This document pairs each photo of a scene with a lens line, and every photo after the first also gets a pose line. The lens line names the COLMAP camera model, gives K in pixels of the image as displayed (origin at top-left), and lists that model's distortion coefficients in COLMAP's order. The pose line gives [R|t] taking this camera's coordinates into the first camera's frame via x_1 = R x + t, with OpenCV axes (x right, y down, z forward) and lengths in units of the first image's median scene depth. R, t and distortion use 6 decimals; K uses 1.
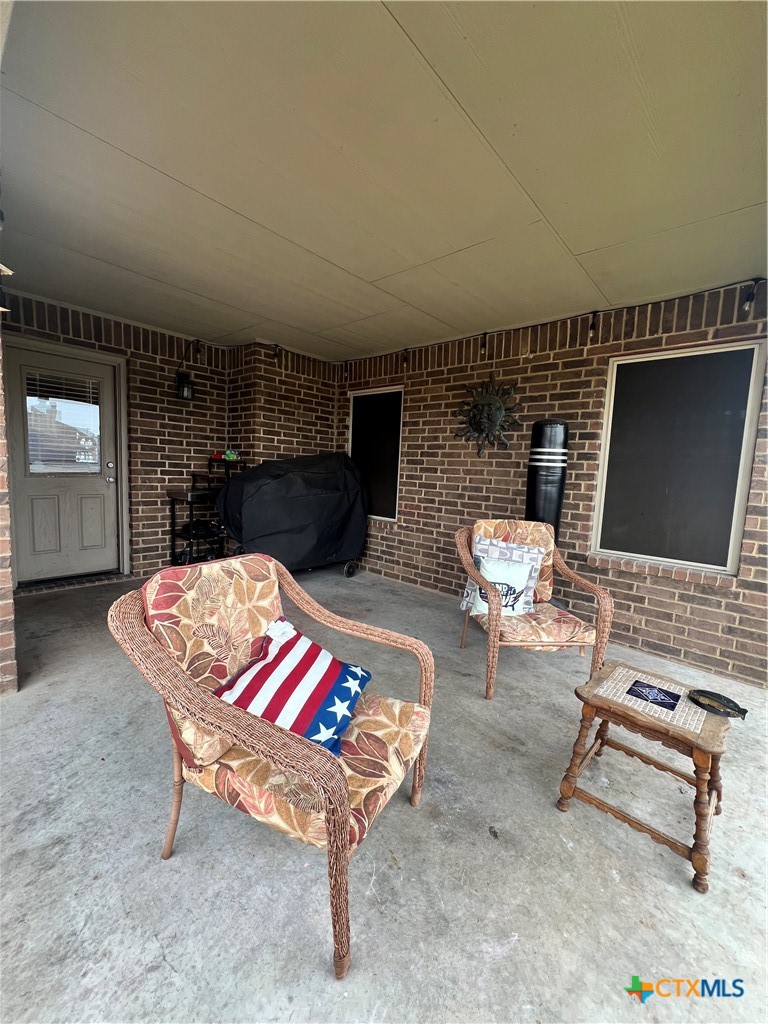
lens RADIAL K [[410.9, 0, 387.4], [0, 410.9, 511.6], [0, 0, 1]] dist [-0.010441, -0.000141]
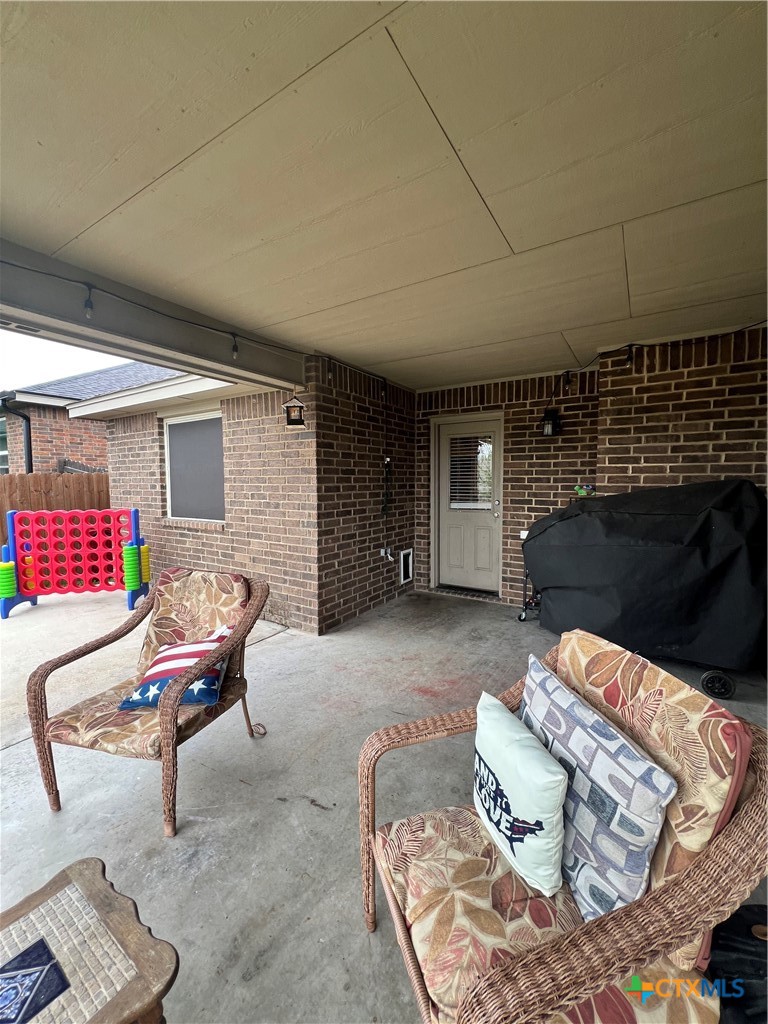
lens RADIAL K [[412.3, 0, 386.2], [0, 412.3, 511.0], [0, 0, 1]] dist [-0.000412, 0.000199]
pose [[0.158060, 0.020330, -0.987220, 0.431750], [-0.093533, 0.995601, 0.005527, -0.063299], [0.982990, 0.091464, 0.159267, 0.474884]]
